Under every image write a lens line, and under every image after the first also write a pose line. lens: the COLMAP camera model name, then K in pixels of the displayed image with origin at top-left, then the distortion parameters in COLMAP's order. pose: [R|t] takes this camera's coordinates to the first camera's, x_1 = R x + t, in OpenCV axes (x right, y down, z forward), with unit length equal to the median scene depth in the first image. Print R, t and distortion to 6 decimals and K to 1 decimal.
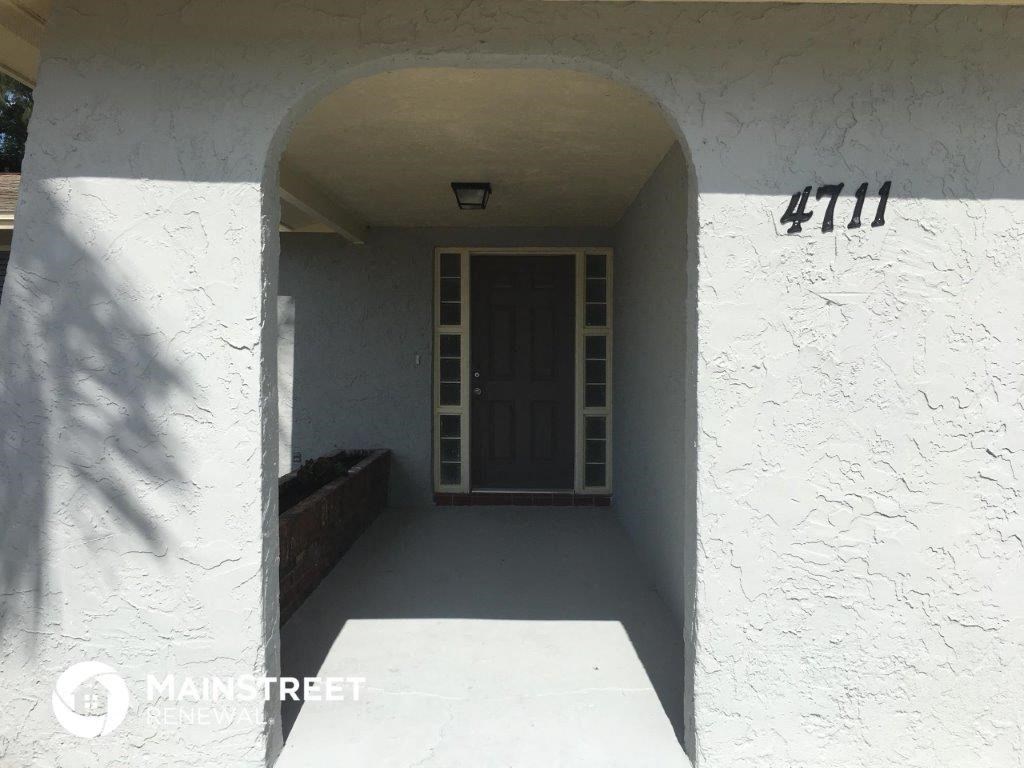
lens RADIAL K [[885.3, 0, 512.0], [0, 885.3, 381.1], [0, 0, 1]] dist [0.003263, 0.001959]
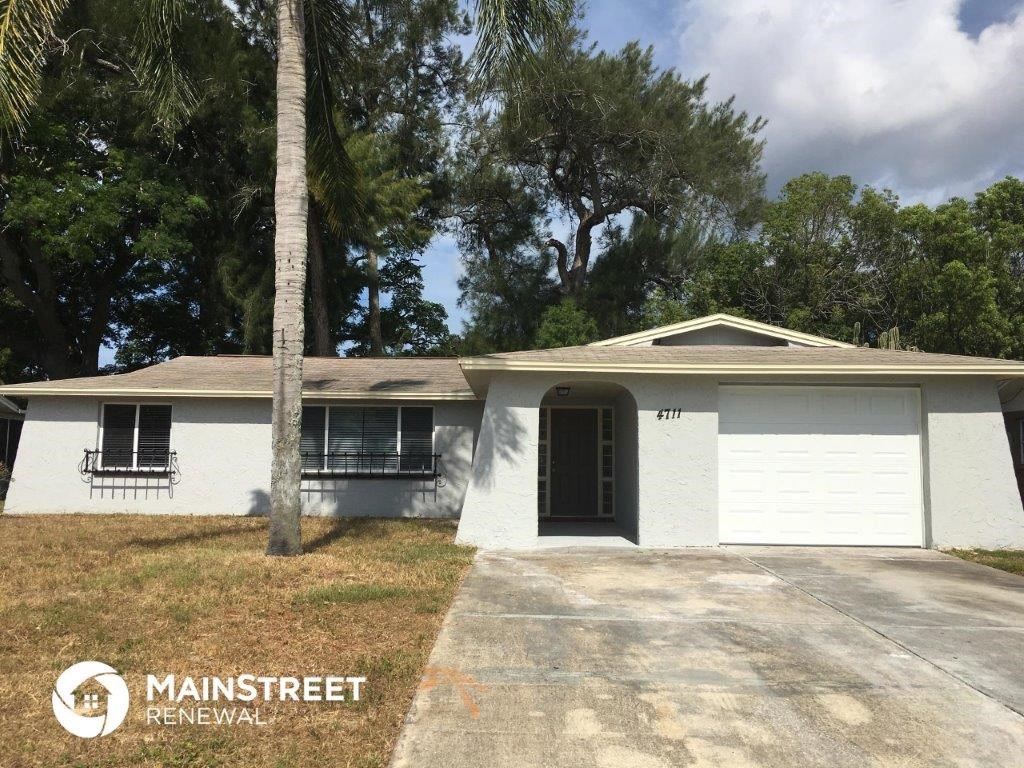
lens RADIAL K [[885.3, 0, 512.9], [0, 885.3, 384.9], [0, 0, 1]] dist [0.003263, 0.001959]
pose [[0.999944, 0.004948, 0.009350, -0.165907], [-0.003744, 0.992199, -0.124612, 0.077865], [-0.009893, 0.124570, 0.992162, -1.234578]]
